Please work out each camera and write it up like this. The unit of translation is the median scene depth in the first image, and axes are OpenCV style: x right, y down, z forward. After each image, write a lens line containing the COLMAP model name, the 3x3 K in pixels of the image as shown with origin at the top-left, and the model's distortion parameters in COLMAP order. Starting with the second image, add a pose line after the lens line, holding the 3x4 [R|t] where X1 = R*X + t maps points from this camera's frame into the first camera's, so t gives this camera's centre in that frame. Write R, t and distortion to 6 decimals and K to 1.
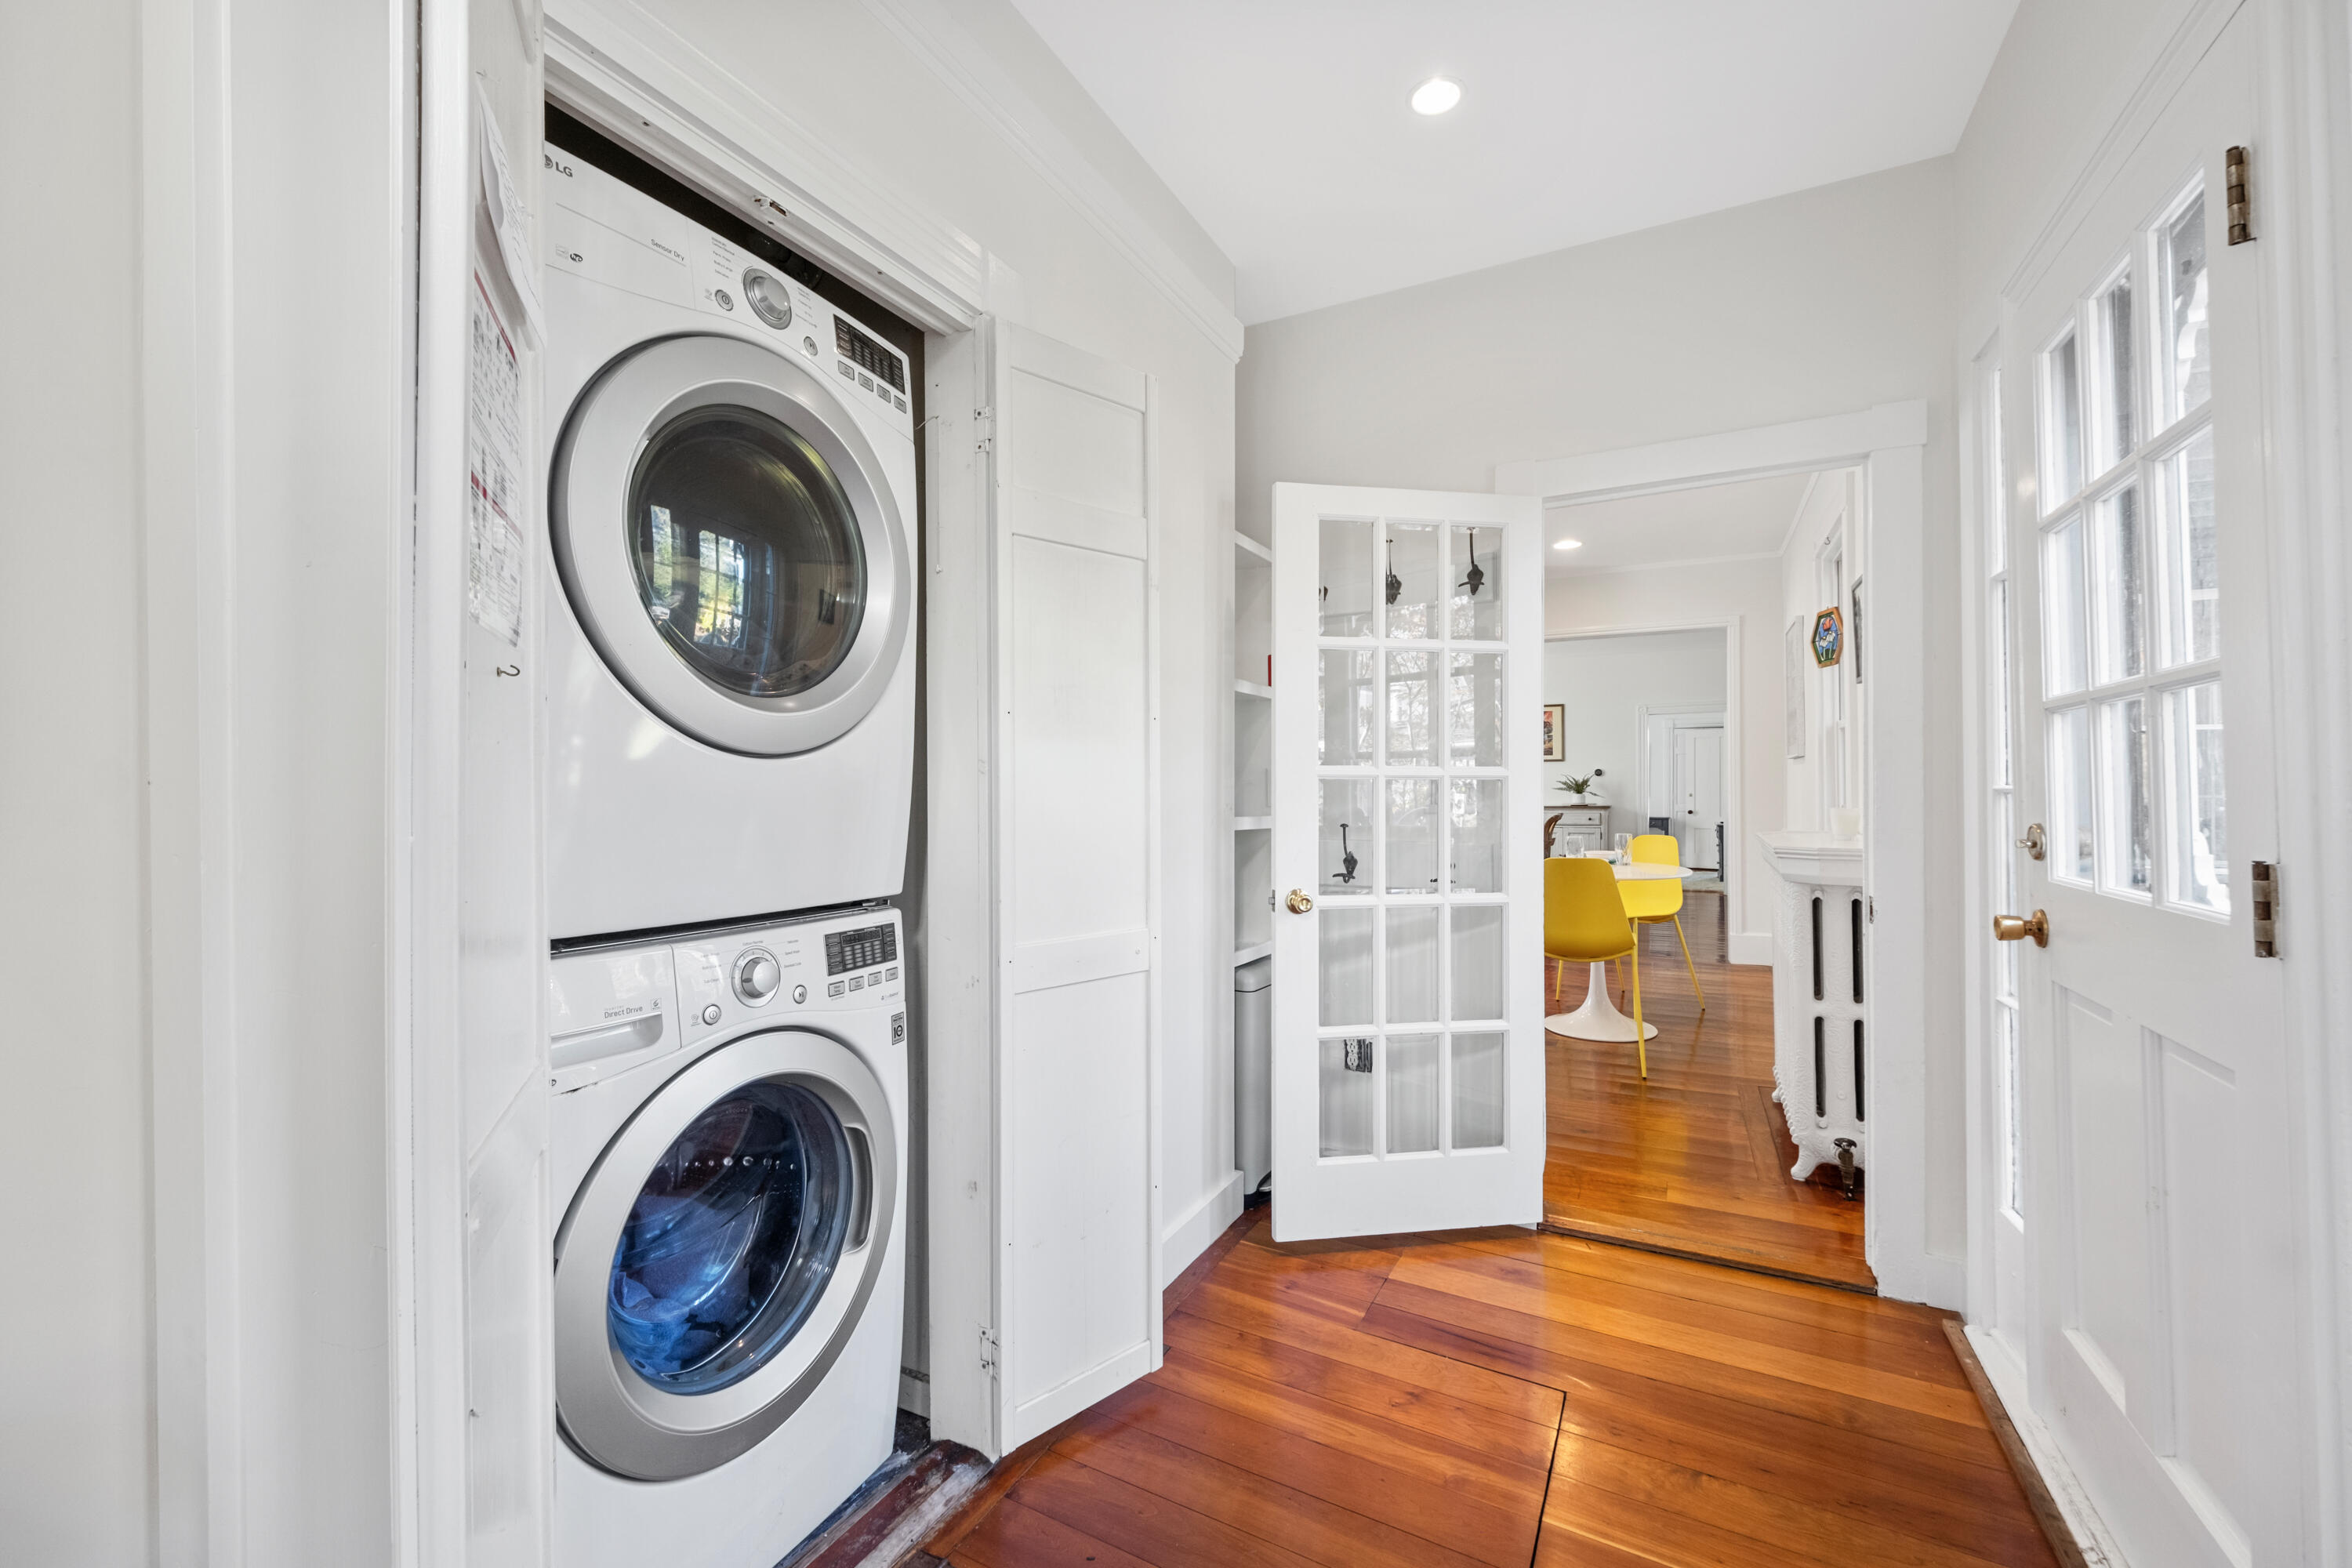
lens RADIAL K [[930.0, 0, 1176.0], [0, 930.0, 784.0], [0, 0, 1]] dist [0.002214, 0.000060]
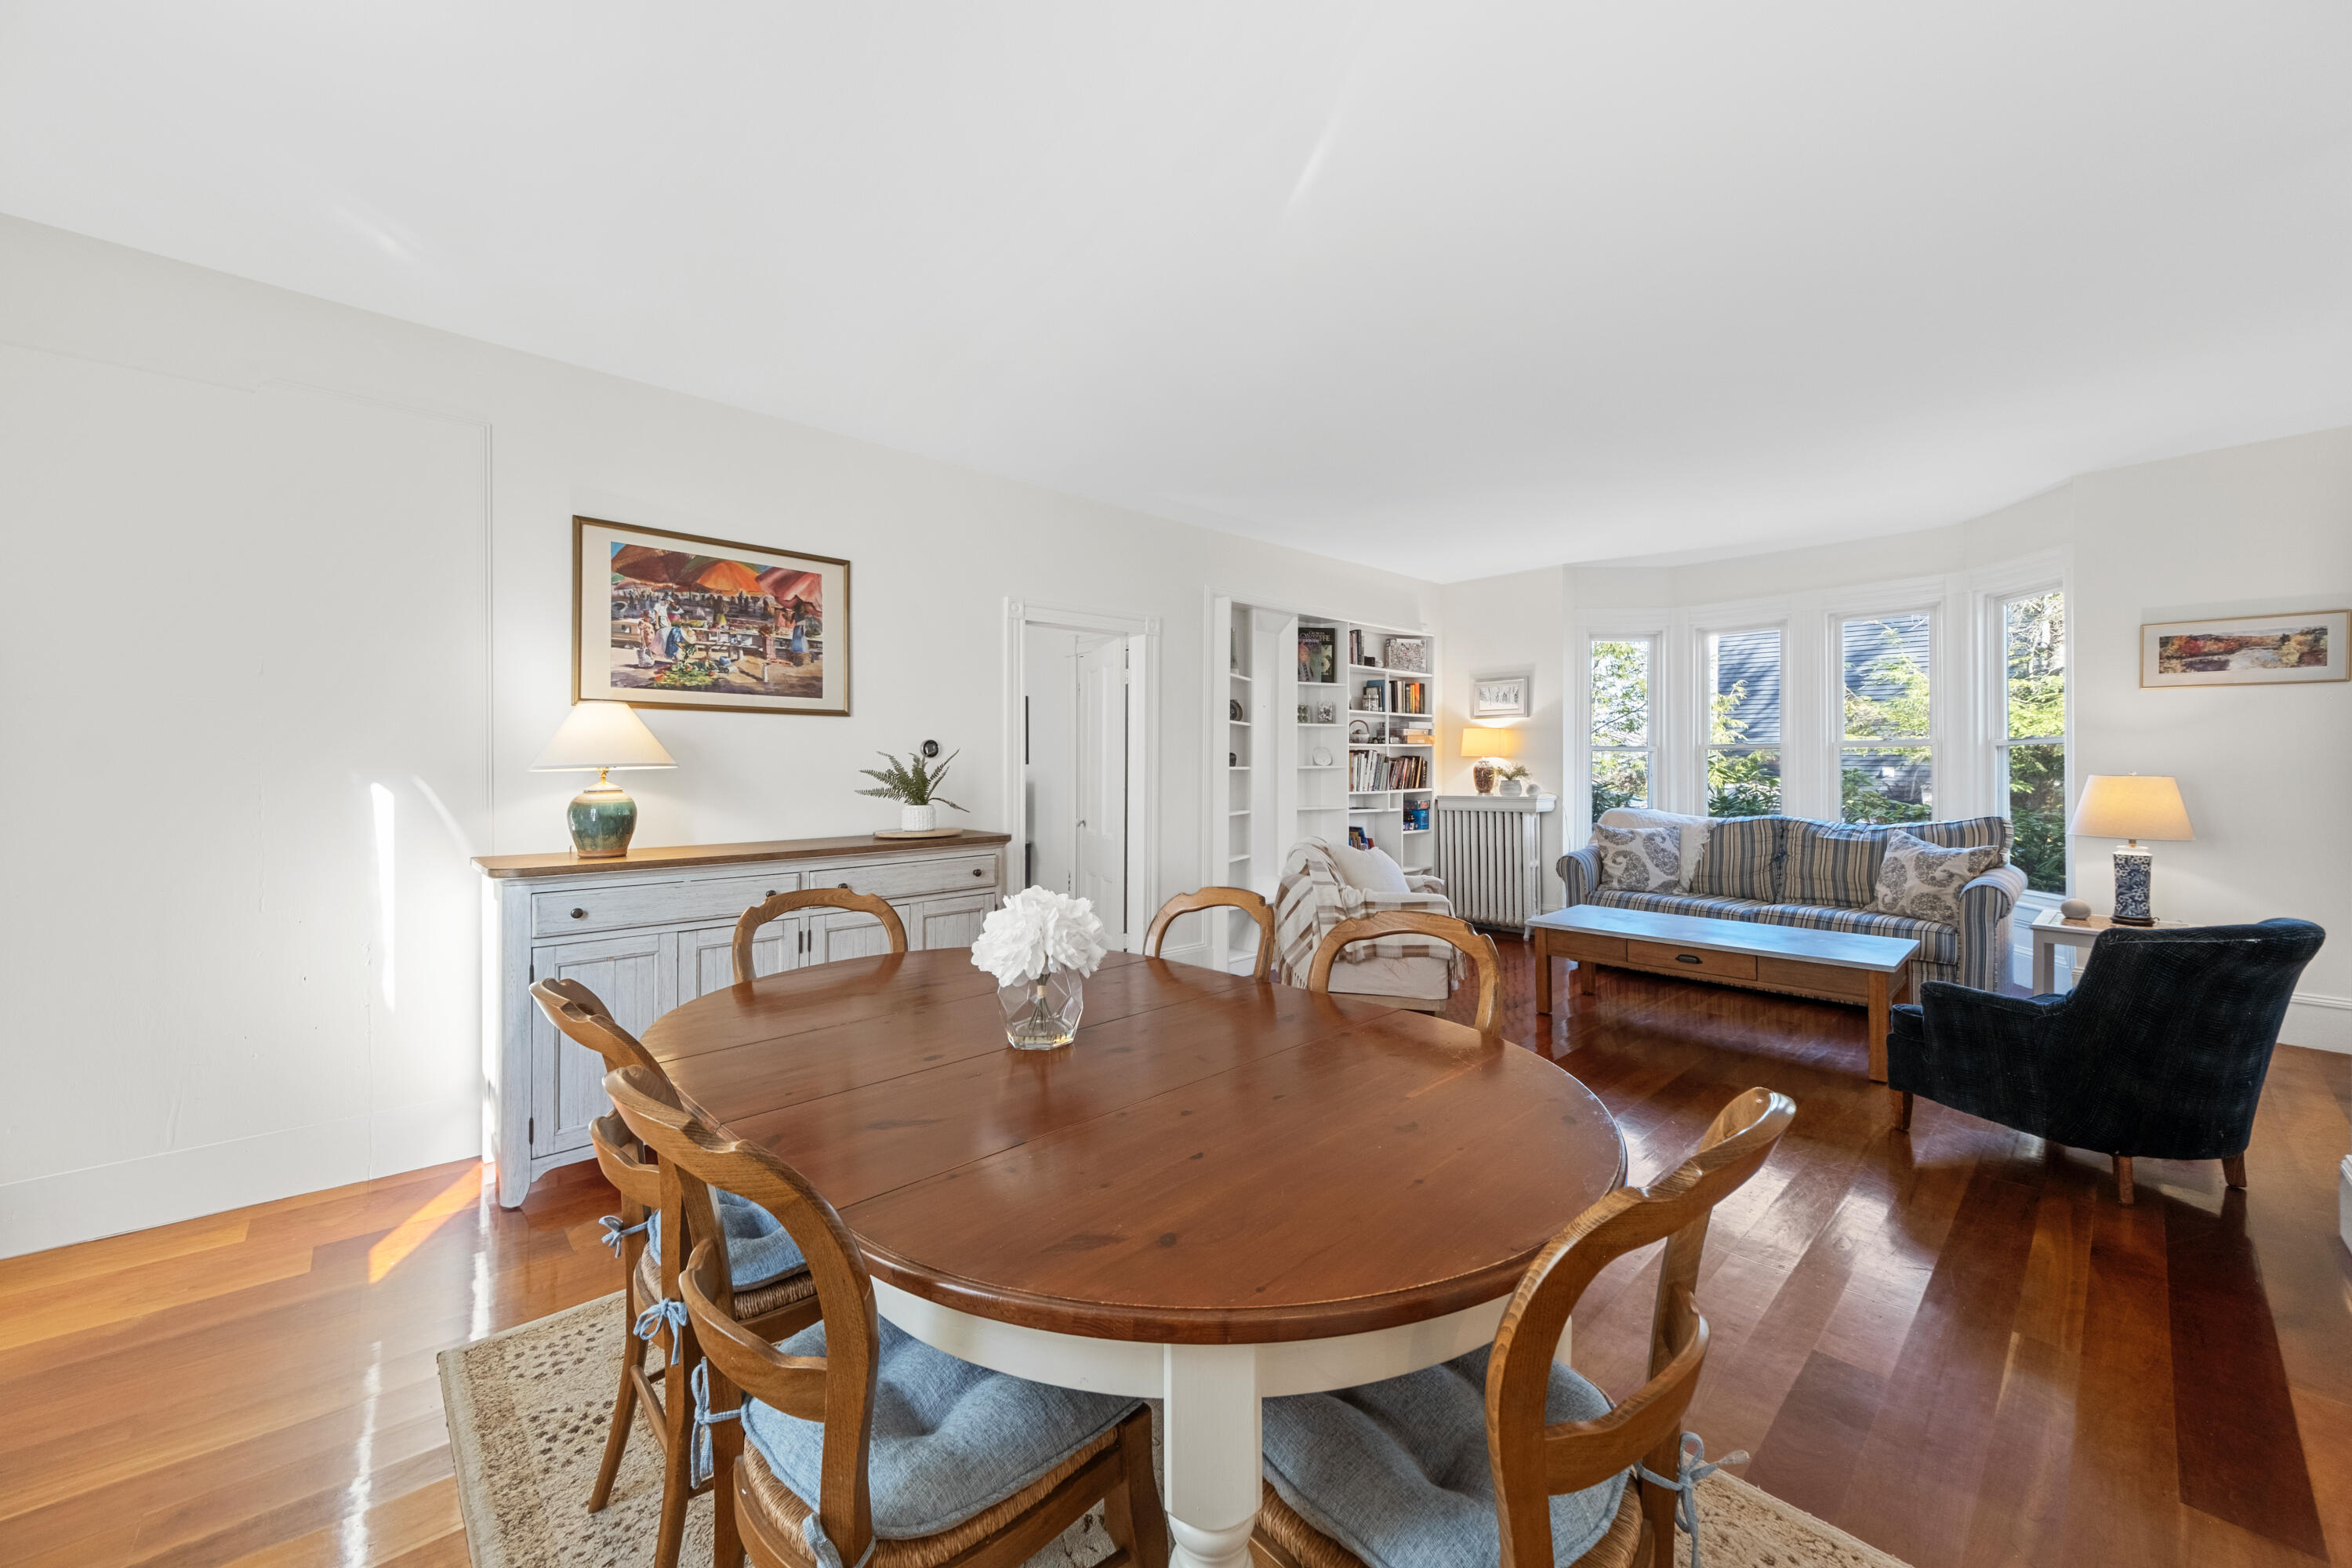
lens RADIAL K [[879.5, 0, 1184.9], [0, 879.5, 757.3], [0, 0, 1]] dist [0.000179, -0.000035]
pose [[0.317276, 0.009221, 0.948288, 0.150505], [0.001257, 0.999948, -0.010144, -0.005247], [-0.948332, 0.004411, 0.317248, 0.879236]]
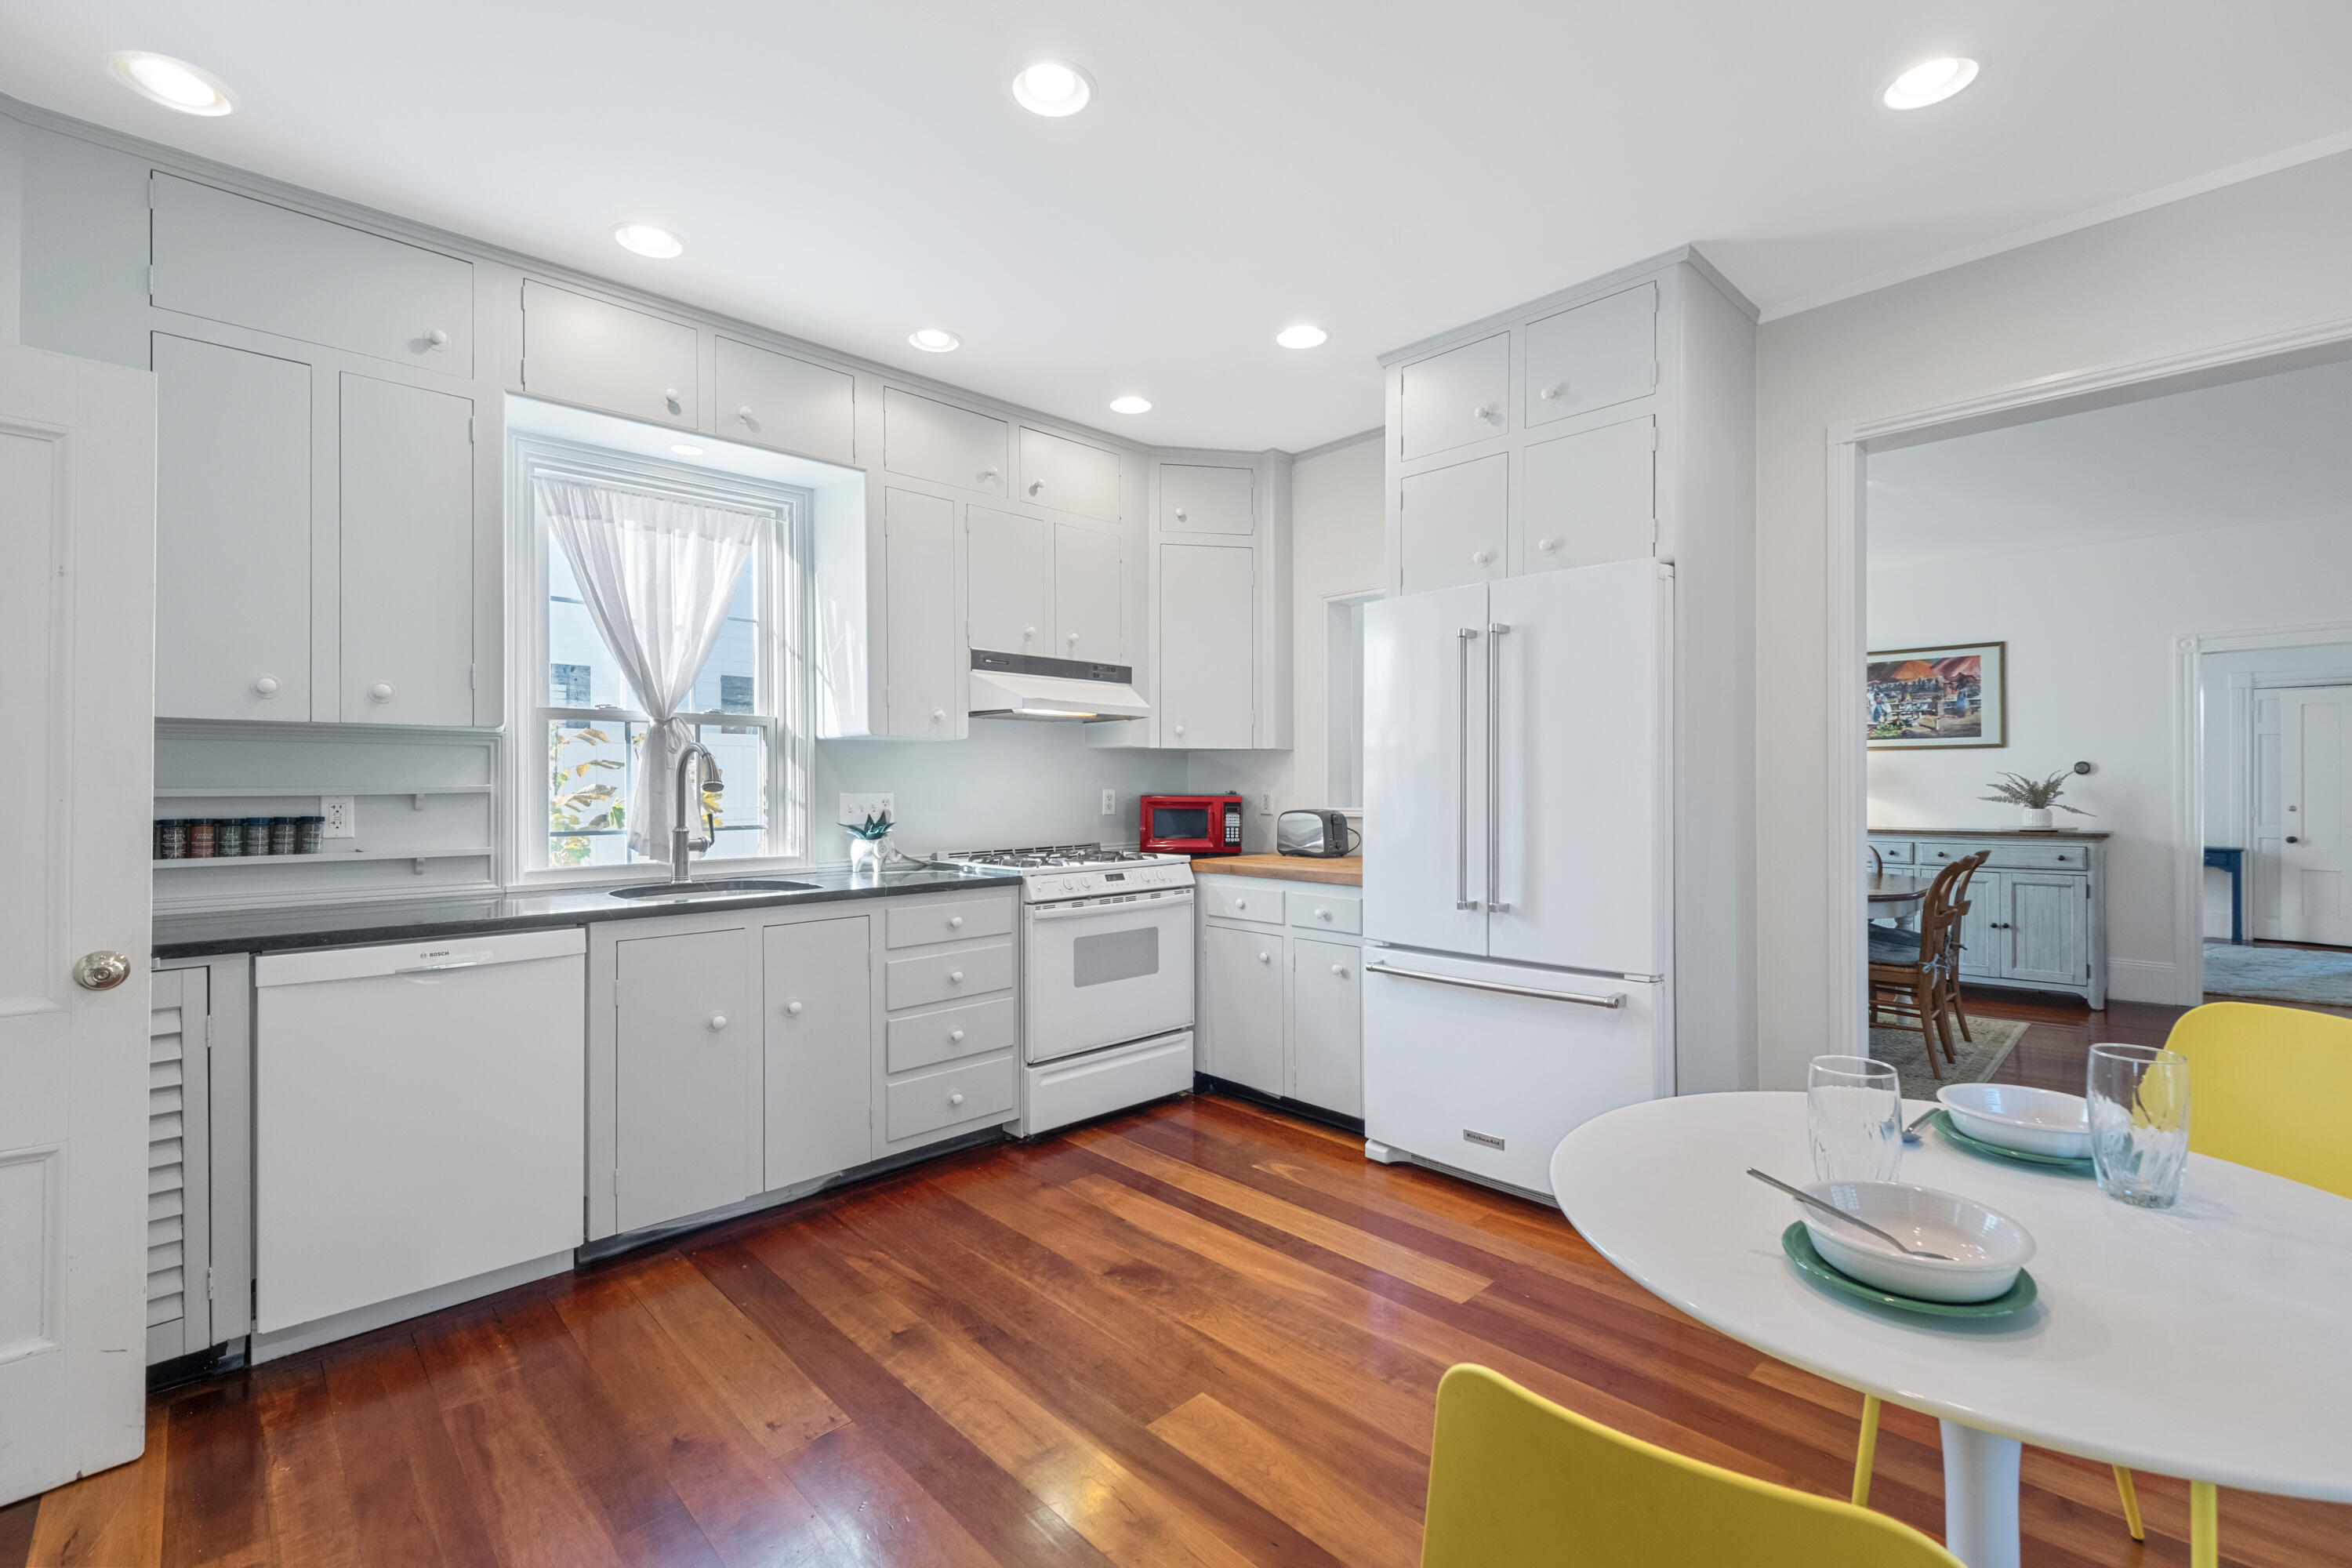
lens RADIAL K [[1026.3, 0, 1189.5], [0, 1026.3, 783.1], [0, 0, 1]] dist [-0.000611, -0.000383]
pose [[0.954725, -0.002305, -0.297479, 0.165427], [0.000879, 0.999987, -0.004927, -0.001495], [0.297487, 0.004442, 0.954716, 0.339557]]
